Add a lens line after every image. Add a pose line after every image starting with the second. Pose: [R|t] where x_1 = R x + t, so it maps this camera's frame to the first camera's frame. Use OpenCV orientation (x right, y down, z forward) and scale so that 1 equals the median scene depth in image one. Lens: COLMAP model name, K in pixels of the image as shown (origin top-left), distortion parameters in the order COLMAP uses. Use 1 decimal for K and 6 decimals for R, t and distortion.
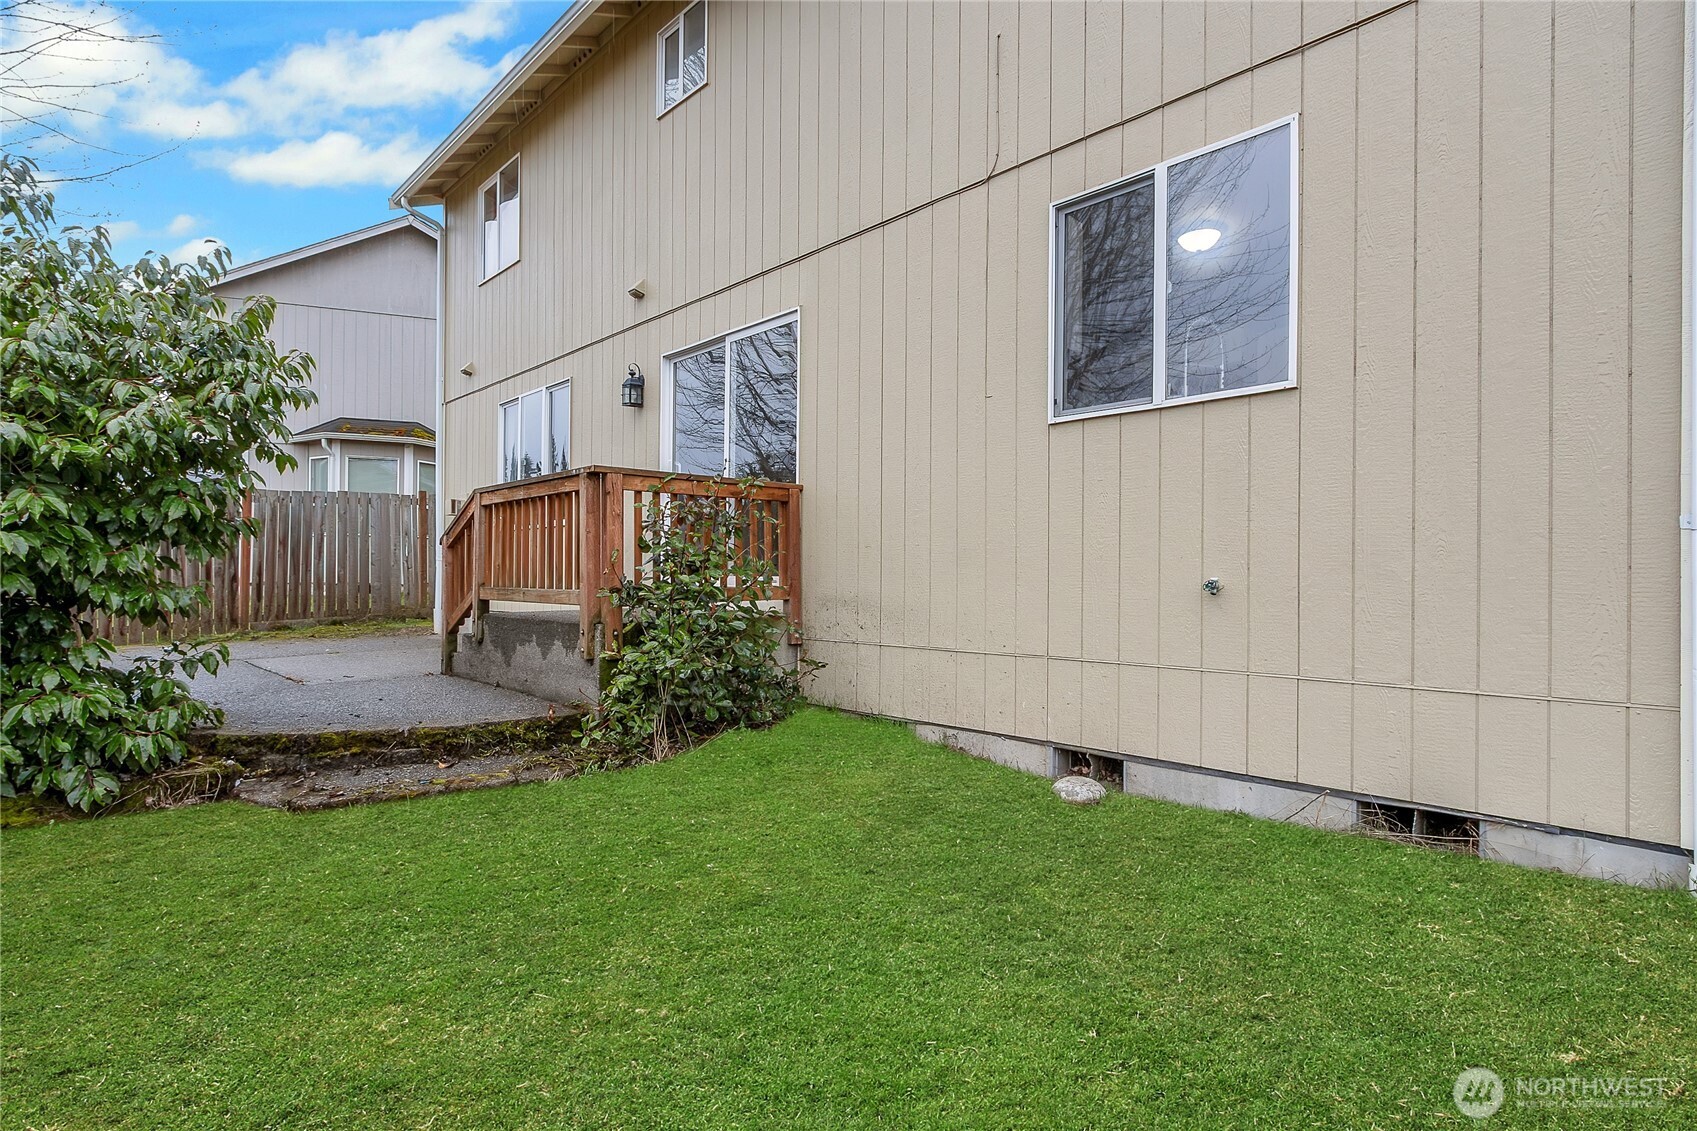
lens RADIAL K [[813.3, 0, 843.5], [0, 813.3, 576.7], [0, 0, 1]] dist [0.000553, 0.001698]
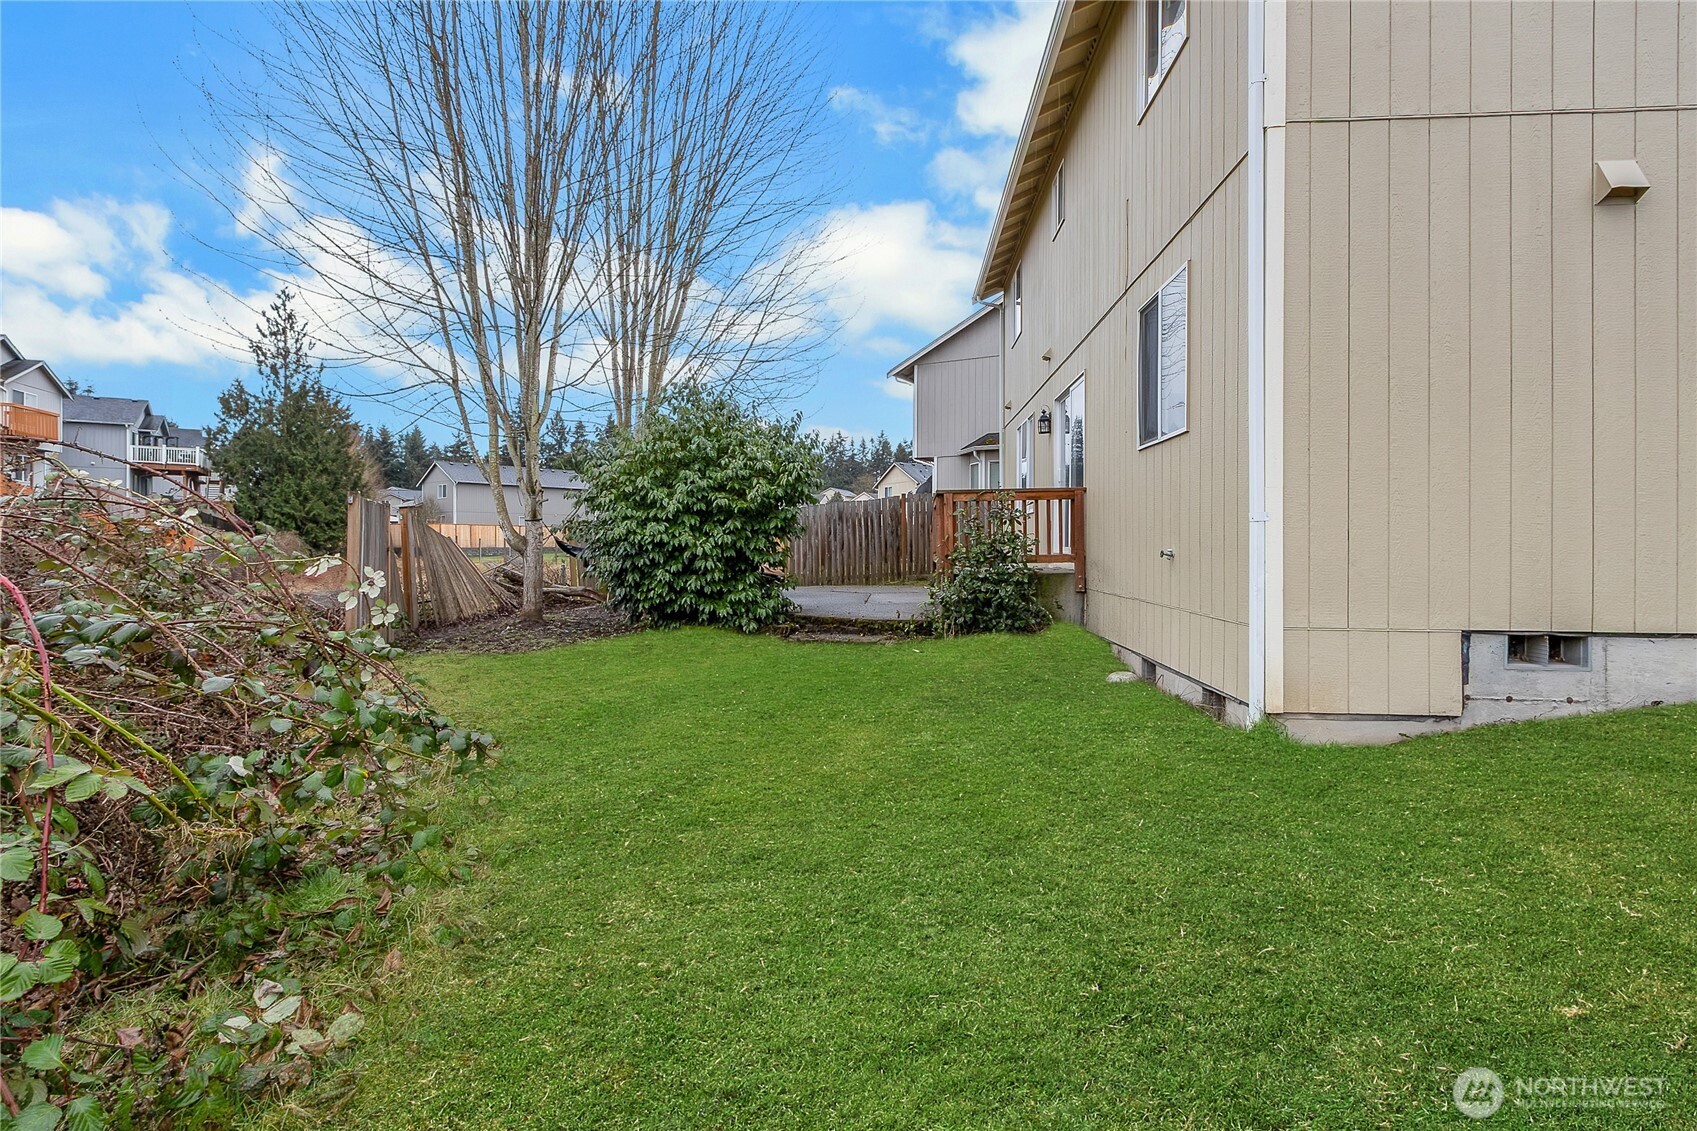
lens RADIAL K [[813.3, 0, 851.4], [0, 813.3, 556.7], [0, 0, 1]] dist [0.000553, 0.001698]
pose [[0.669330, 0.004241, -0.742953, 1.282359], [0.006481, 0.999912, 0.011546, -0.005947], [0.742937, -0.012543, 0.669243, -0.557494]]
